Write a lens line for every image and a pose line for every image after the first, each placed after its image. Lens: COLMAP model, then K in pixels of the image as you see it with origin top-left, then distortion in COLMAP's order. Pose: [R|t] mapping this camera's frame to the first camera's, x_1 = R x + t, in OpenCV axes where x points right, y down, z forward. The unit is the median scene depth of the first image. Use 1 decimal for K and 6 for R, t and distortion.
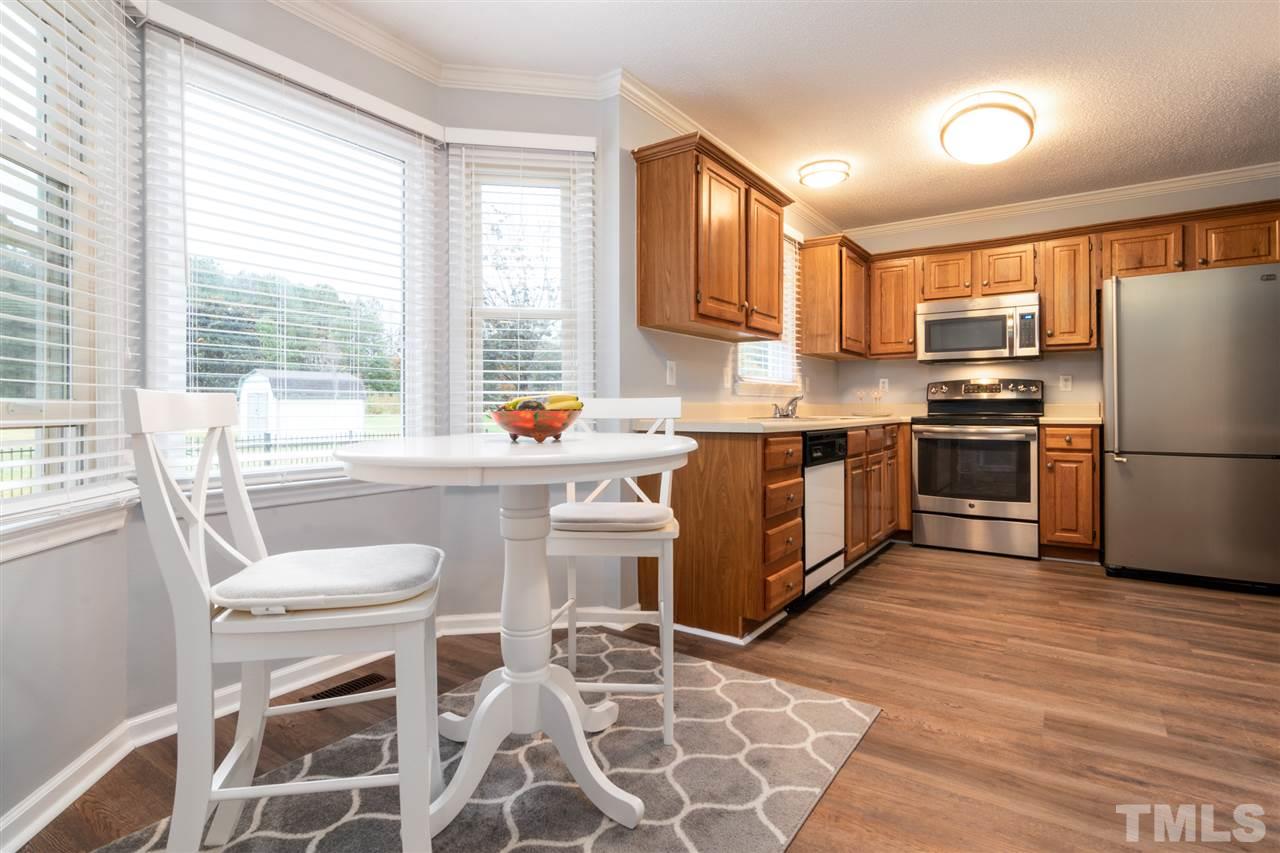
lens RADIAL K [[631.5, 0, 640.0], [0, 631.5, 426.5], [0, 0, 1]] dist [-0.004945, -0.000622]
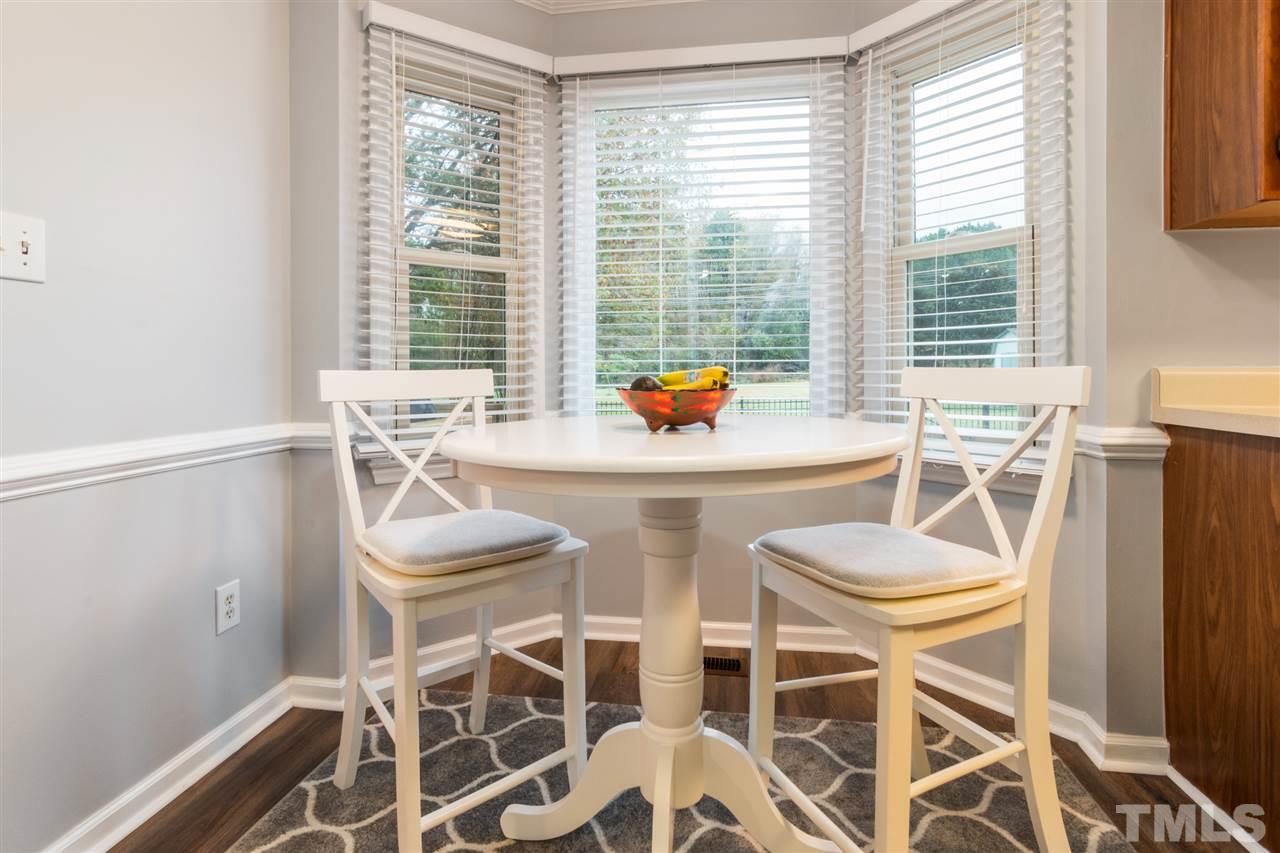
lens RADIAL K [[630.6, 0, 640.6], [0, 630.6, 385.1], [0, 0, 1]] dist [-0.001496, -0.000195]
pose [[0.462145, 0.024852, -0.886456, 0.295935], [-0.027900, 0.999520, 0.013477, -0.022627], [0.886366, 0.018504, 0.462616, 0.378202]]
